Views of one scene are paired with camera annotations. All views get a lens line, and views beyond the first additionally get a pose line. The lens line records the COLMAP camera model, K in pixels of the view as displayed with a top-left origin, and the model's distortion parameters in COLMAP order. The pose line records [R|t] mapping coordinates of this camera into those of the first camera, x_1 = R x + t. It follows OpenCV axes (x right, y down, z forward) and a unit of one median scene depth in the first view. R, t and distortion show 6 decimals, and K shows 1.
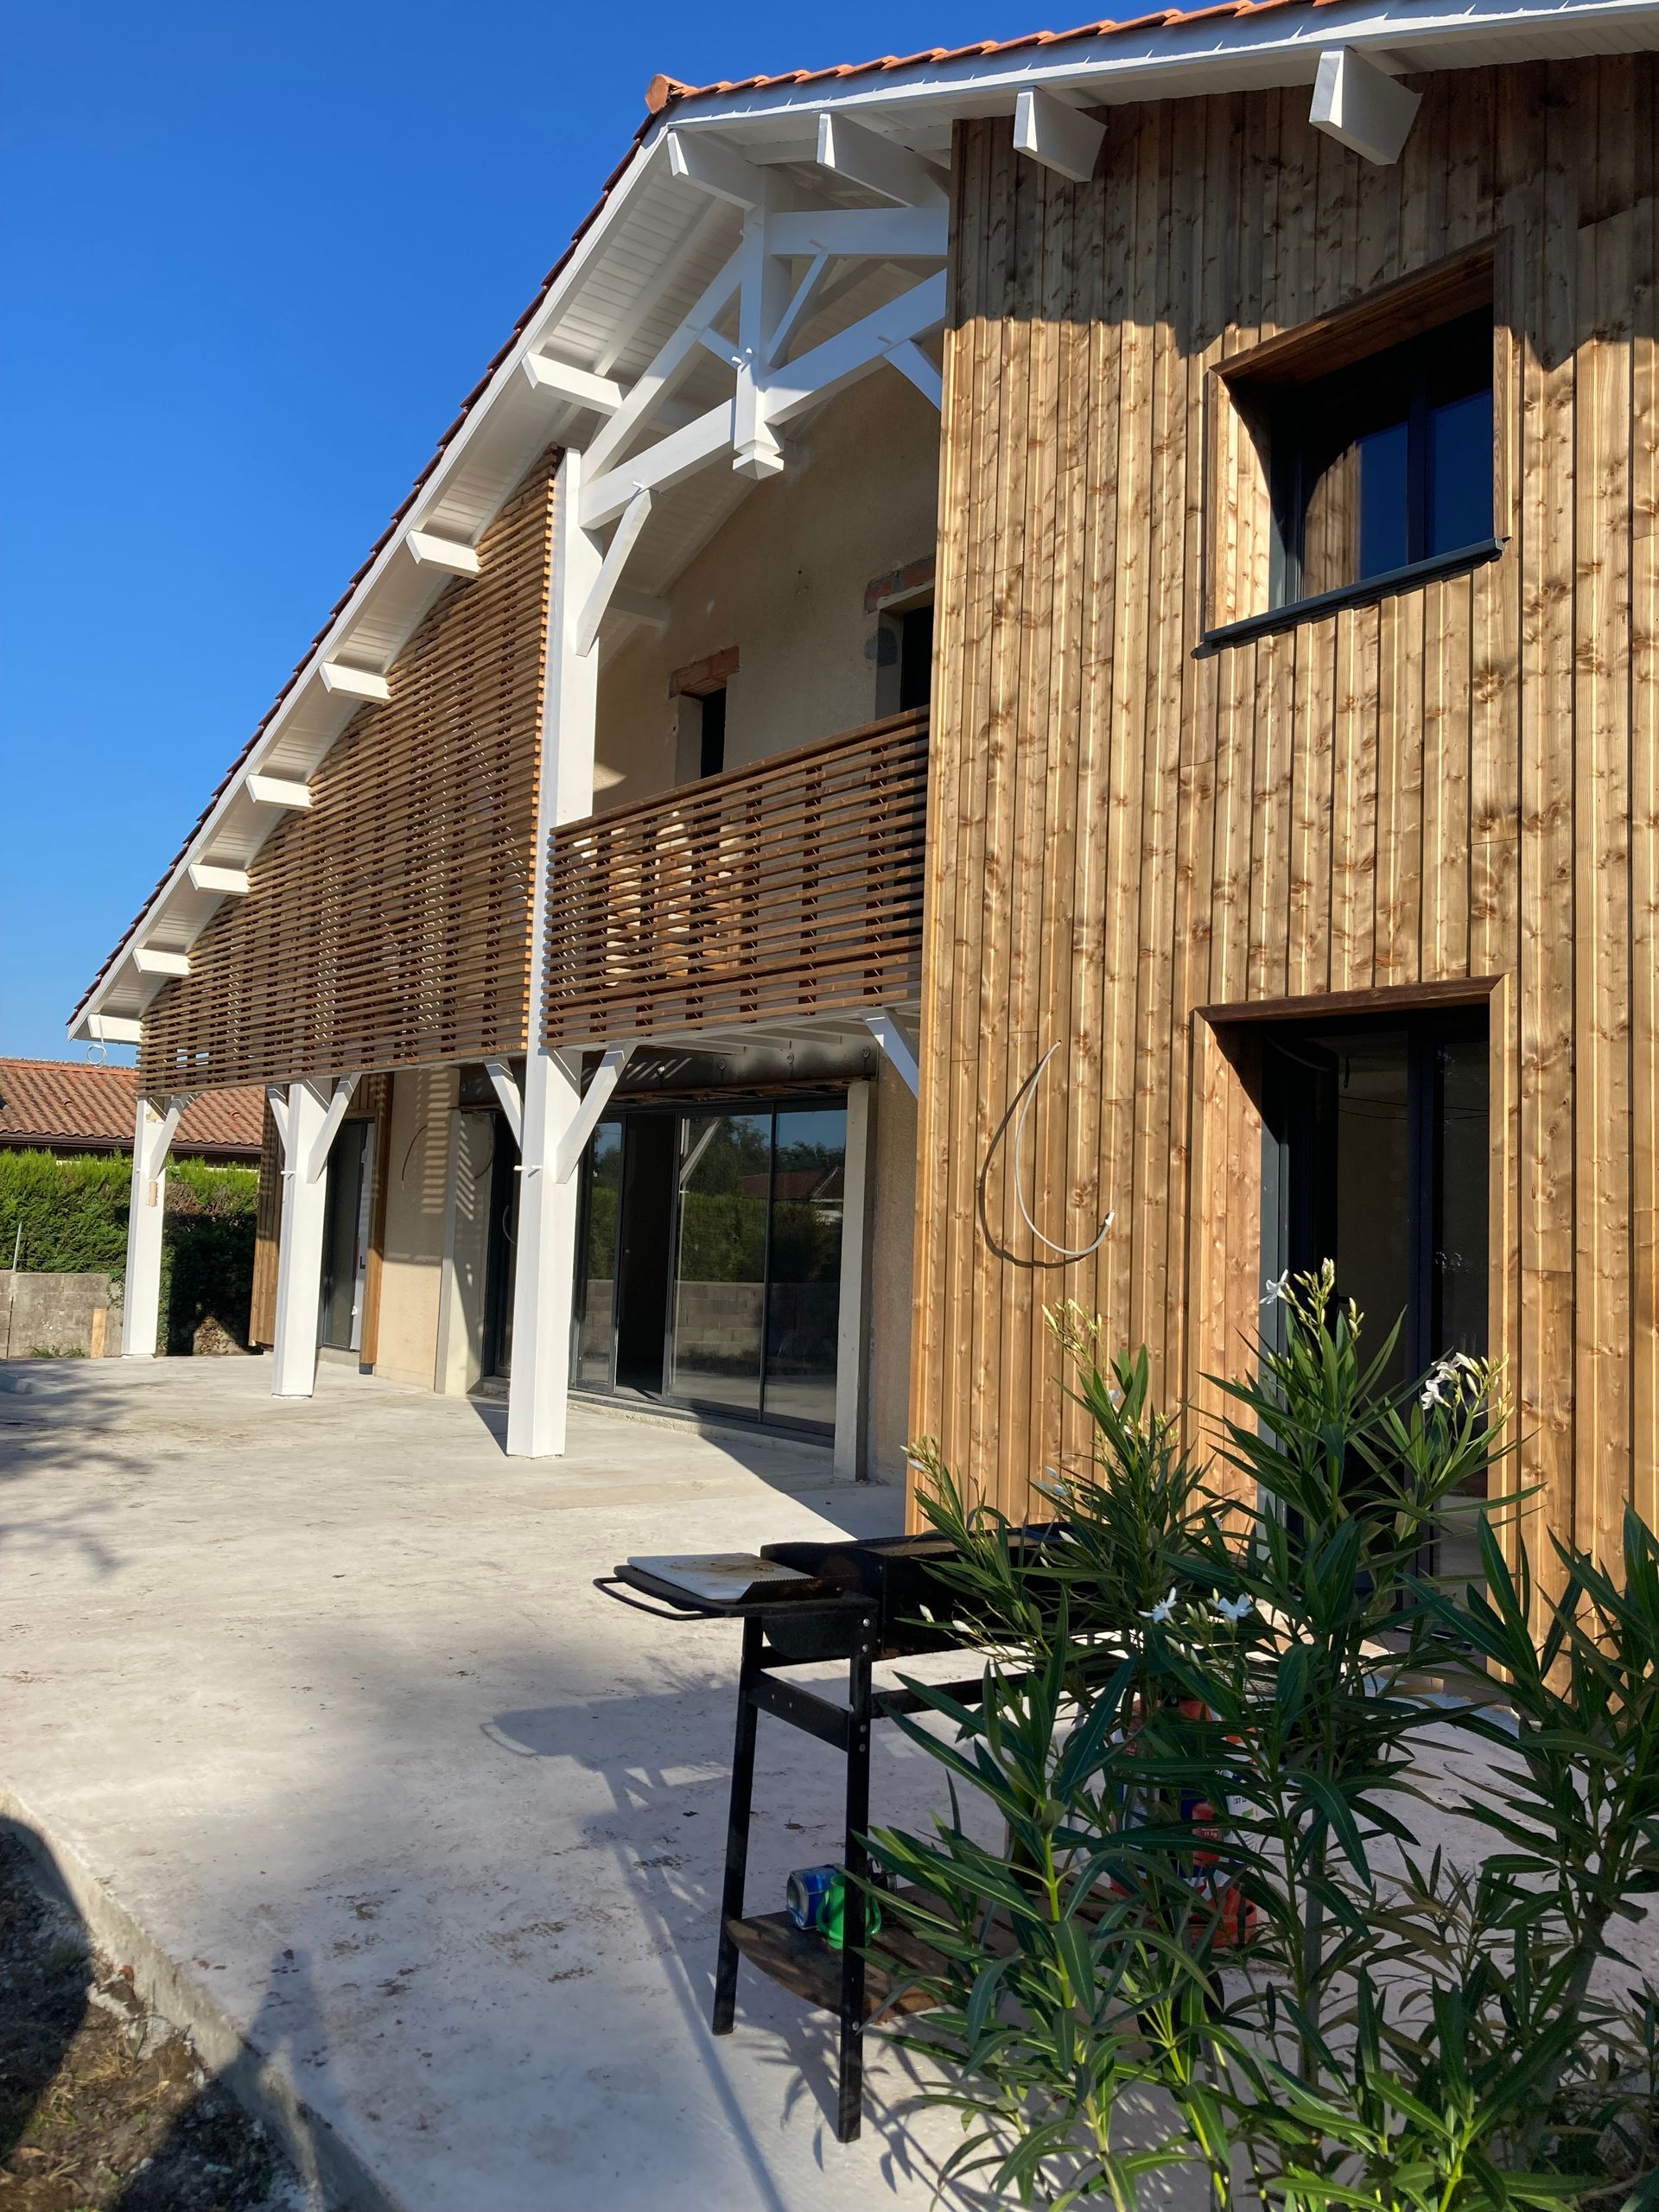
lens RADIAL K [[1774.8, 0, 821.7], [0, 1774.8, 1173.5], [0, 0, 1]] dist [0.051619, -0.138888]
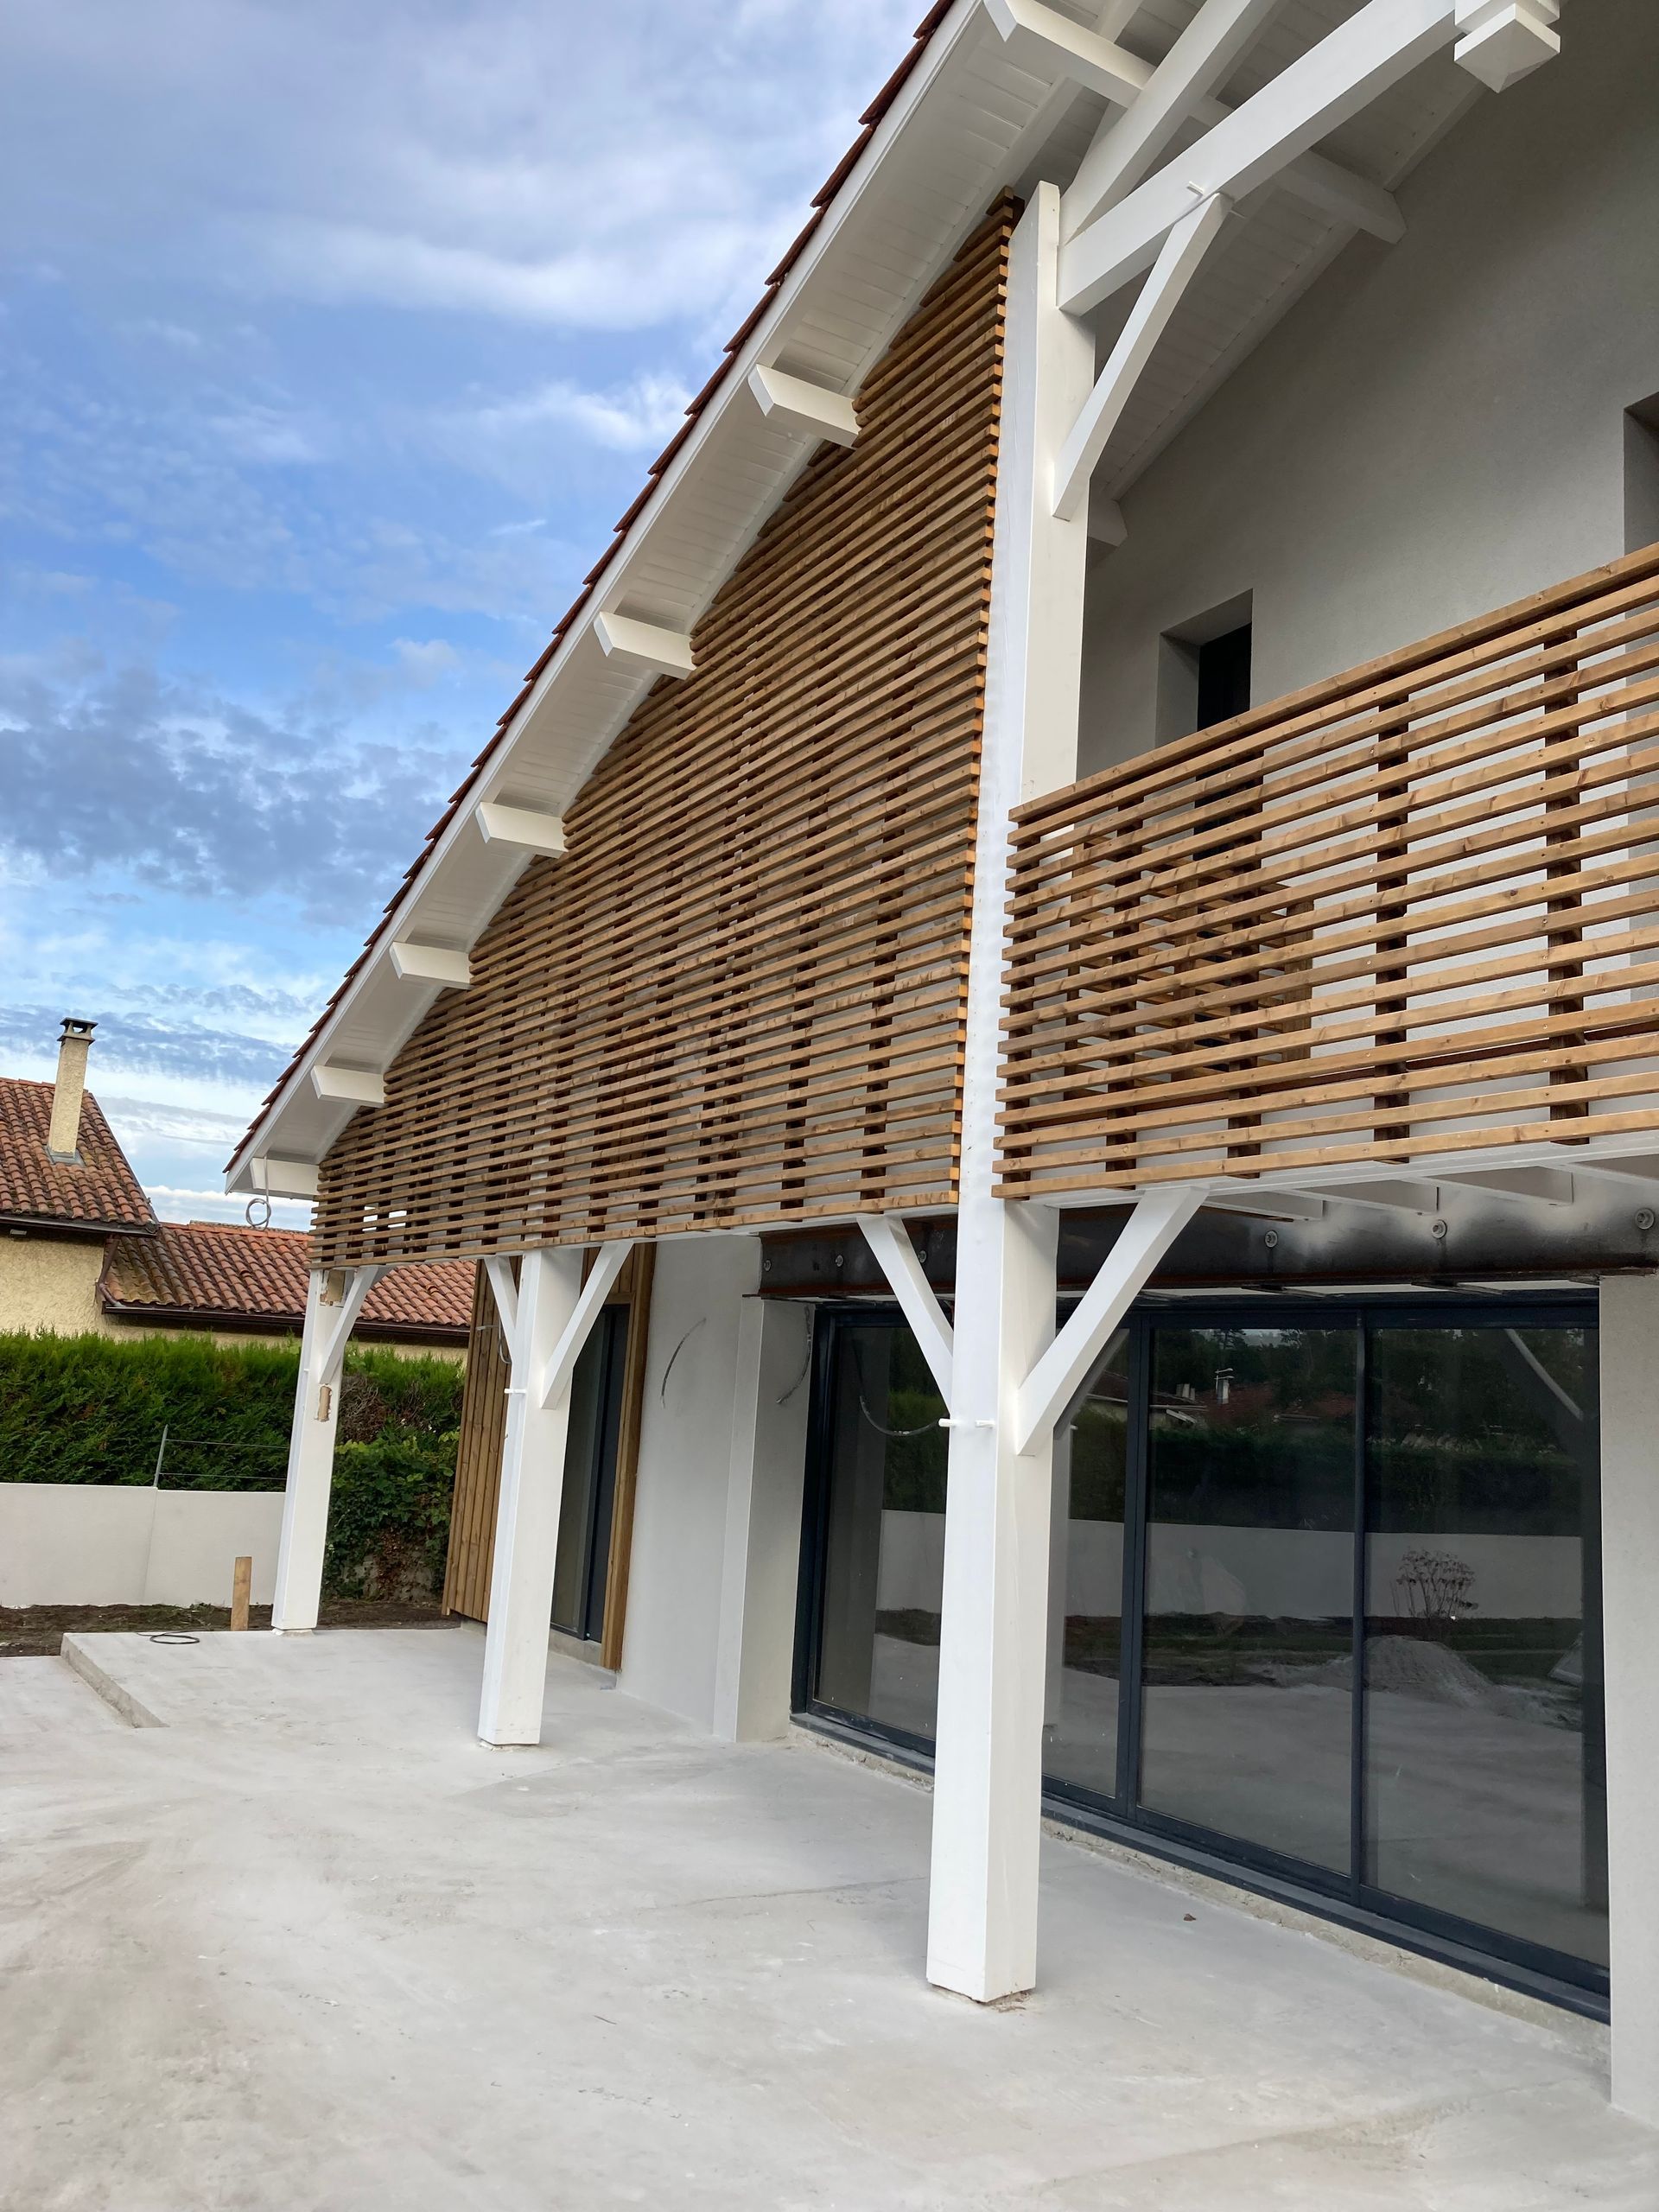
lens RADIAL K [[1719.8, 0, 829.5], [0, 1719.8, 1106.0], [0, 0, 1]] dist [0.054221, -0.095011]
pose [[0.995679, -0.003163, -0.092810, -0.138219], [-0.008886, 0.991587, -0.129134, -0.026634], [0.092438, 0.129401, 0.987274, 0.407424]]
